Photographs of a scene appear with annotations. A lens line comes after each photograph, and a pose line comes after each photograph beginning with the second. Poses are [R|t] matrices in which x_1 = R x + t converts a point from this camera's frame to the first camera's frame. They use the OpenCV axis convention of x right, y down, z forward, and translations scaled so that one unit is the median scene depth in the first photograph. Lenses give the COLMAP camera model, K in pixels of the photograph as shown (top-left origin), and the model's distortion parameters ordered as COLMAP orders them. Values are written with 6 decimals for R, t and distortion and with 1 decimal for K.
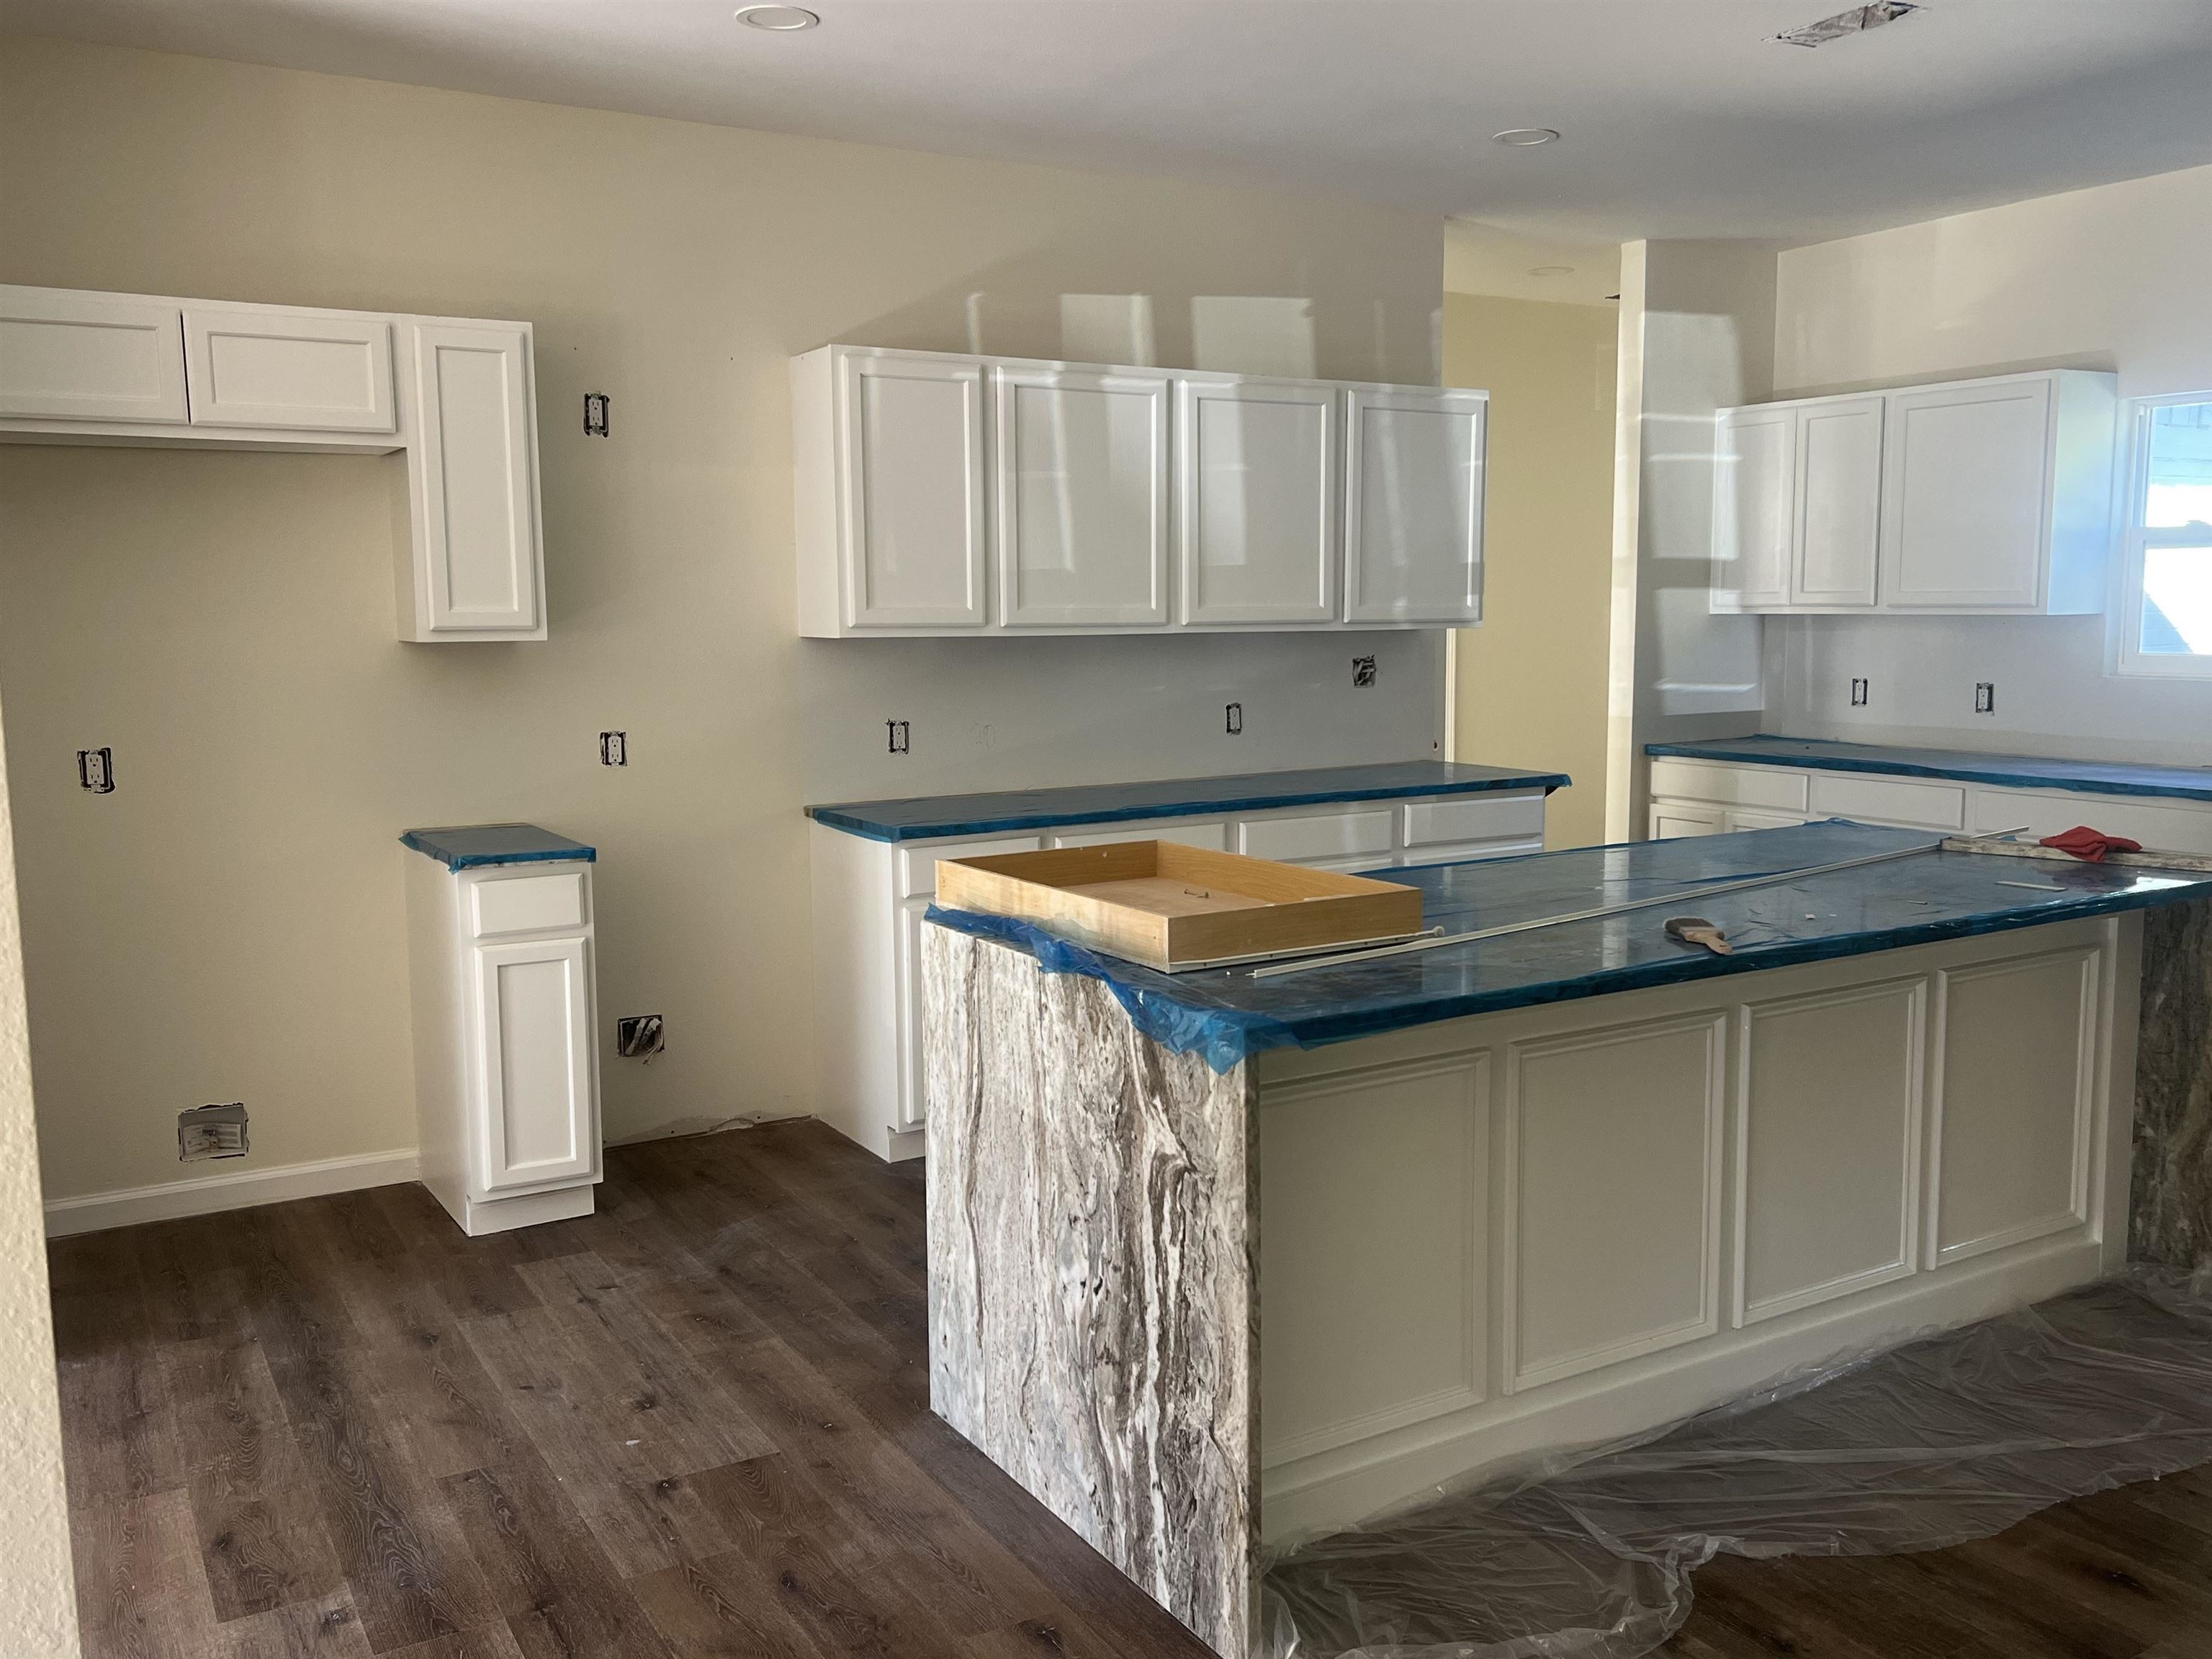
lens RADIAL K [[1862.7, 0, 1122.7], [0, 1862.7, 846.7], [0, 0, 1]] dist [0.072177, -0.105602]
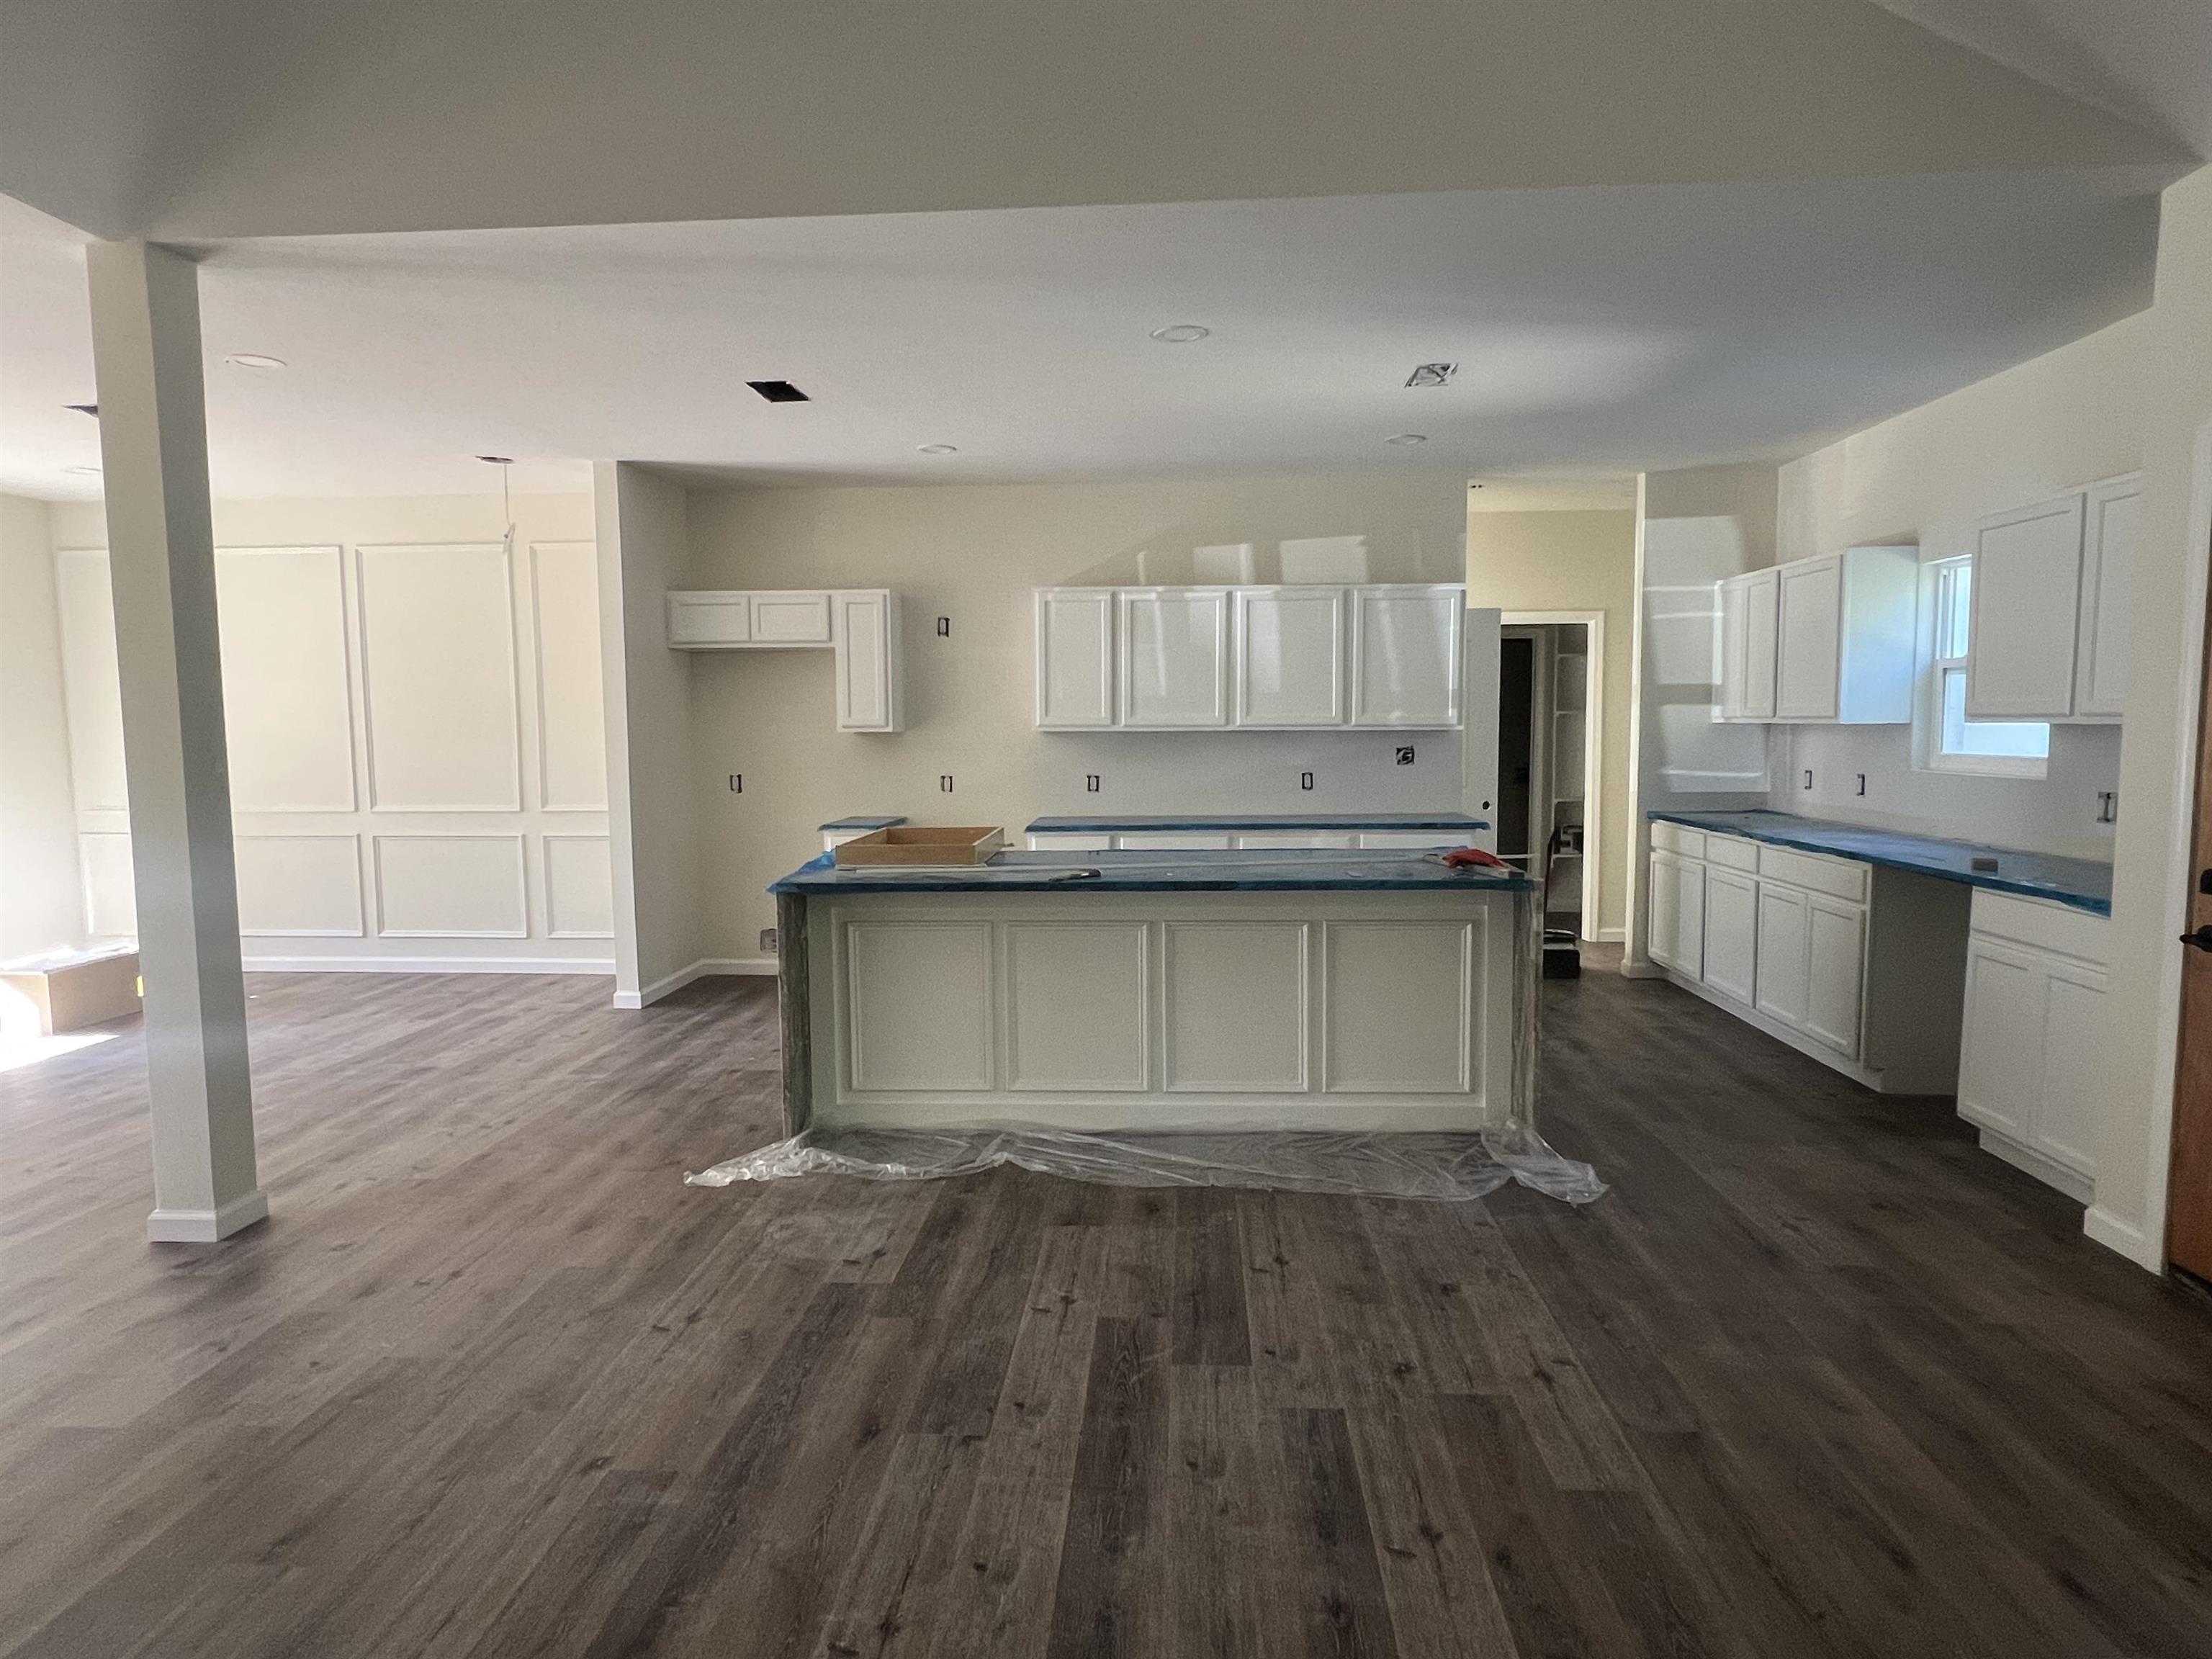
lens RADIAL K [[1287.6, 0, 1117.5], [0, 1287.6, 827.4], [0, 0, 1]] dist [0.002589, -0.000097]
pose [[0.827256, 0.048116, -0.559761, 0.784709], [-0.073294, 0.997054, -0.022615, 0.017259], [0.557024, 0.059735, 0.828346, -0.095944]]
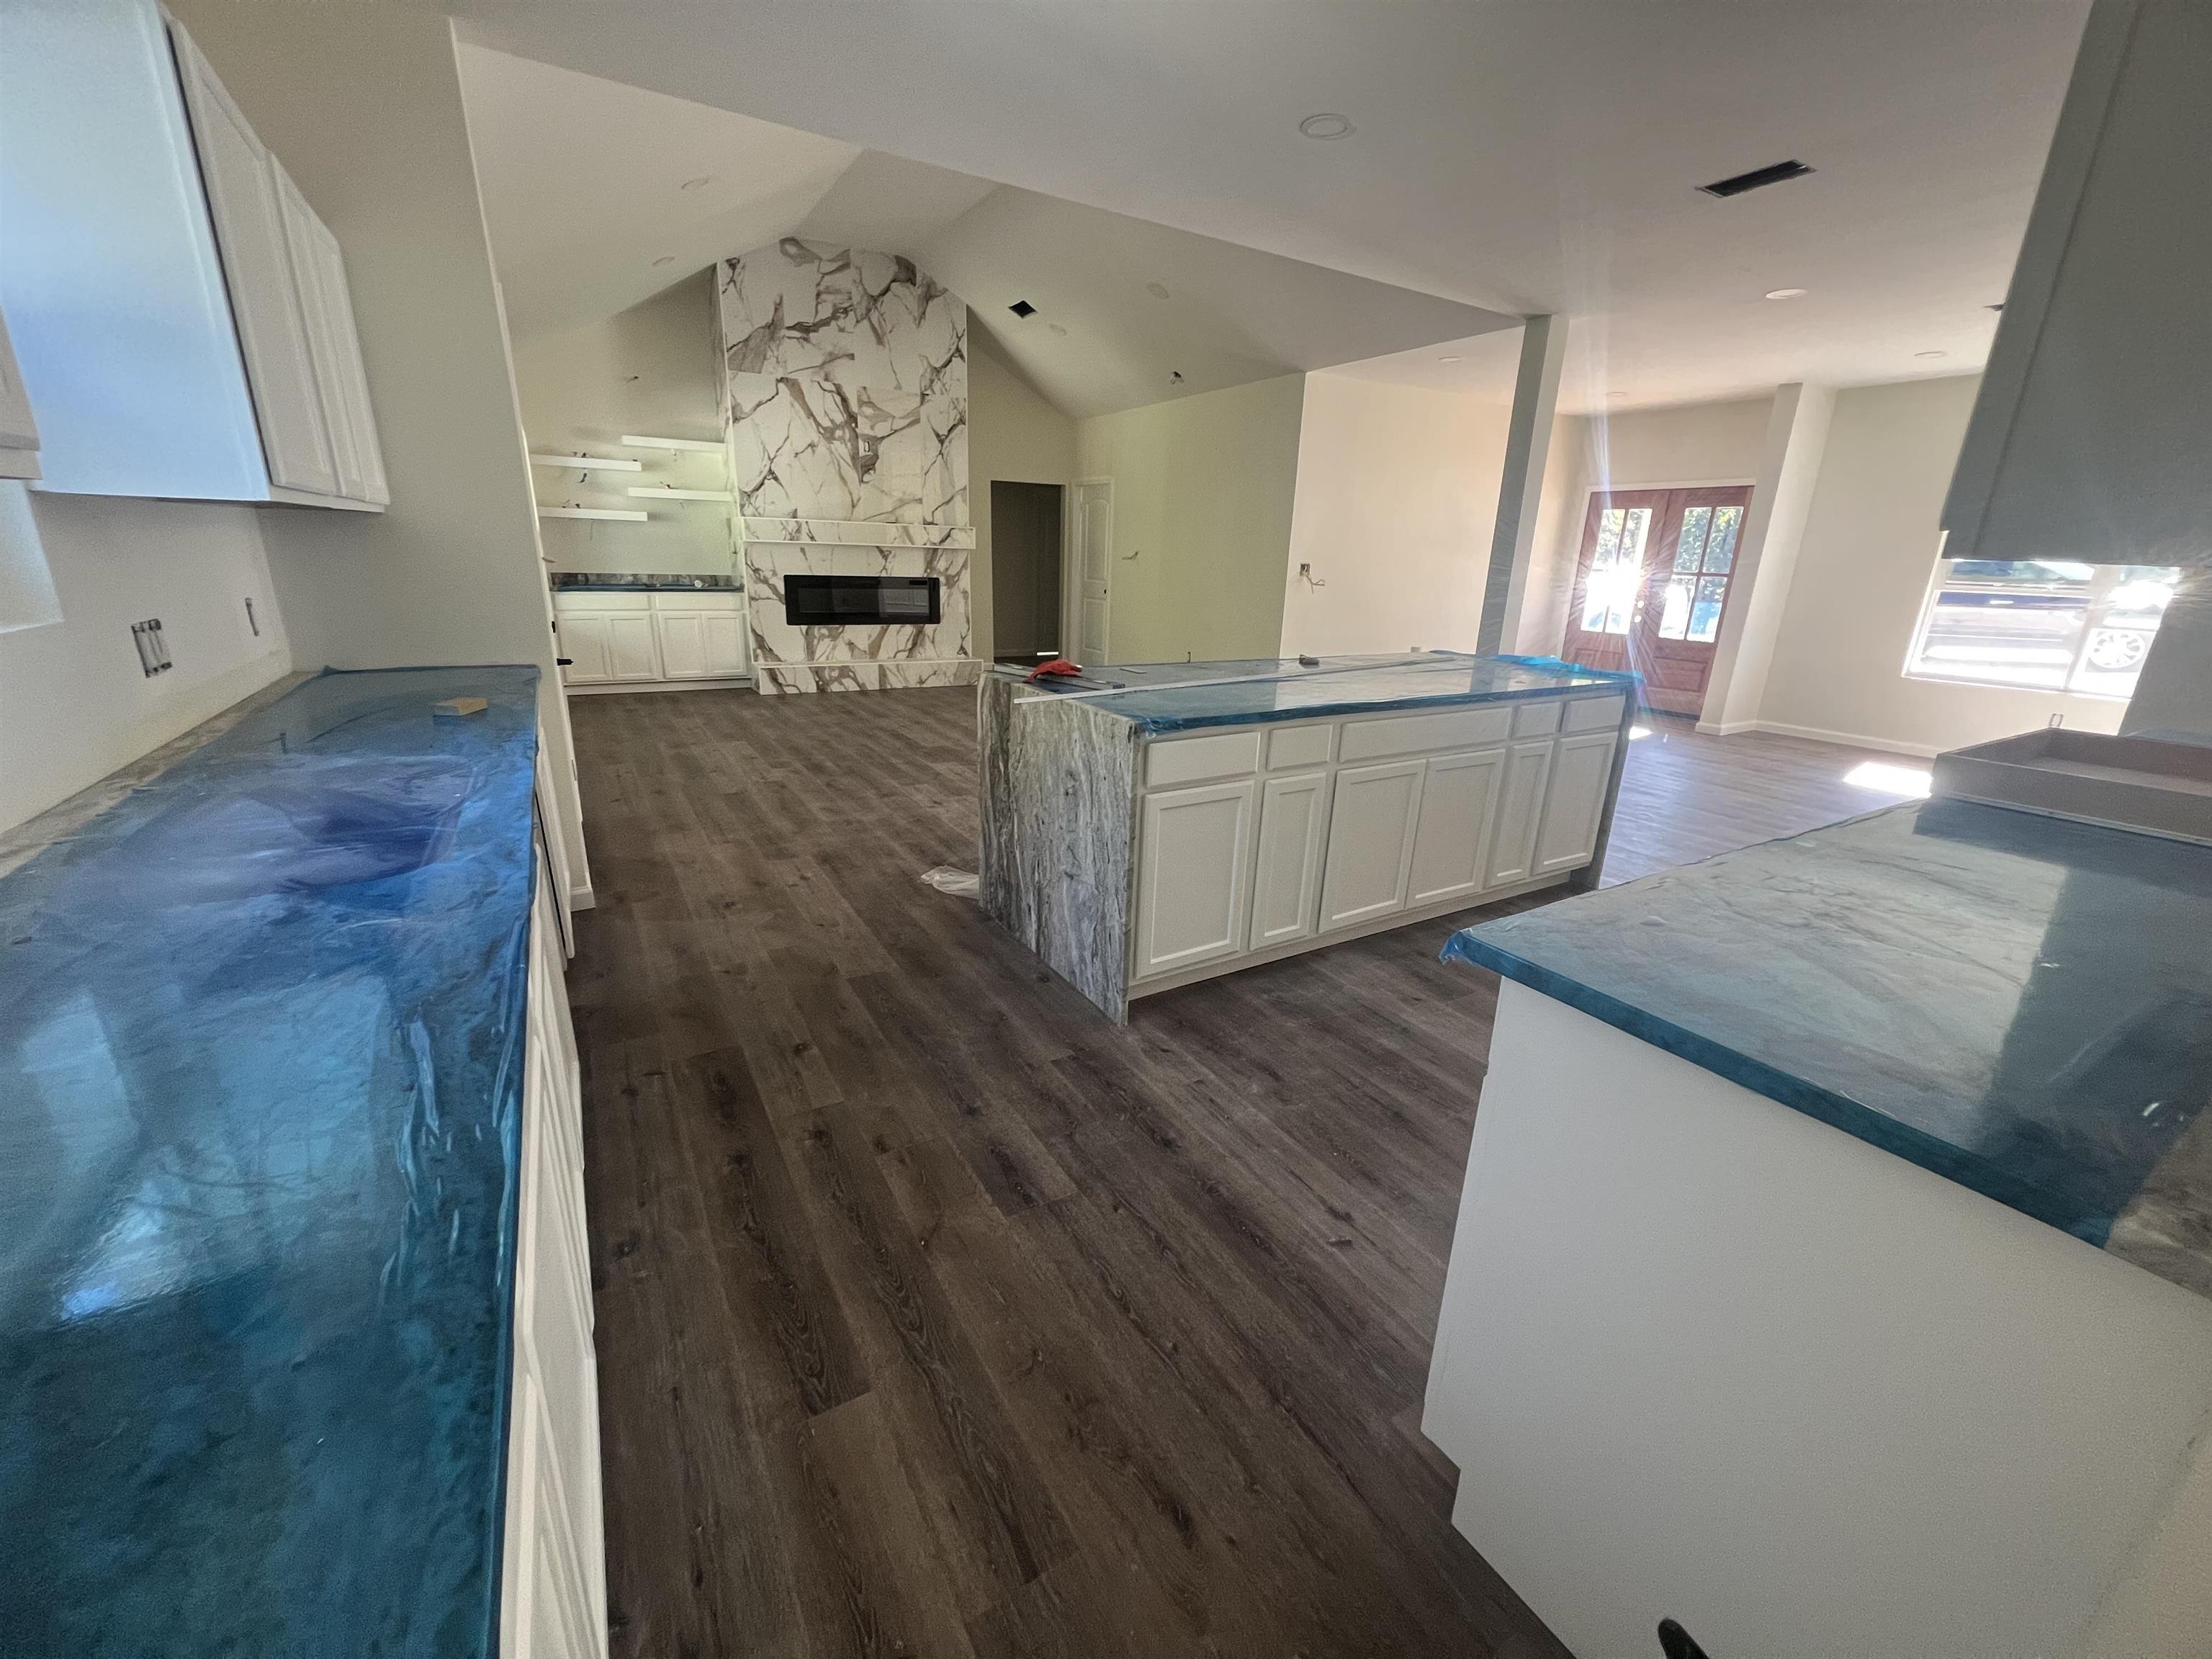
lens RADIAL K [[893.4, 0, 1108.3], [0, 893.4, 819.0], [0, 0, 1]] dist [0.006940, -0.001958]
pose [[-0.999829, -0.015712, -0.009744, 0.416648], [-0.018355, 0.906911, 0.420923, -0.192989], [0.002224, 0.421030, -0.907044, 1.567434]]
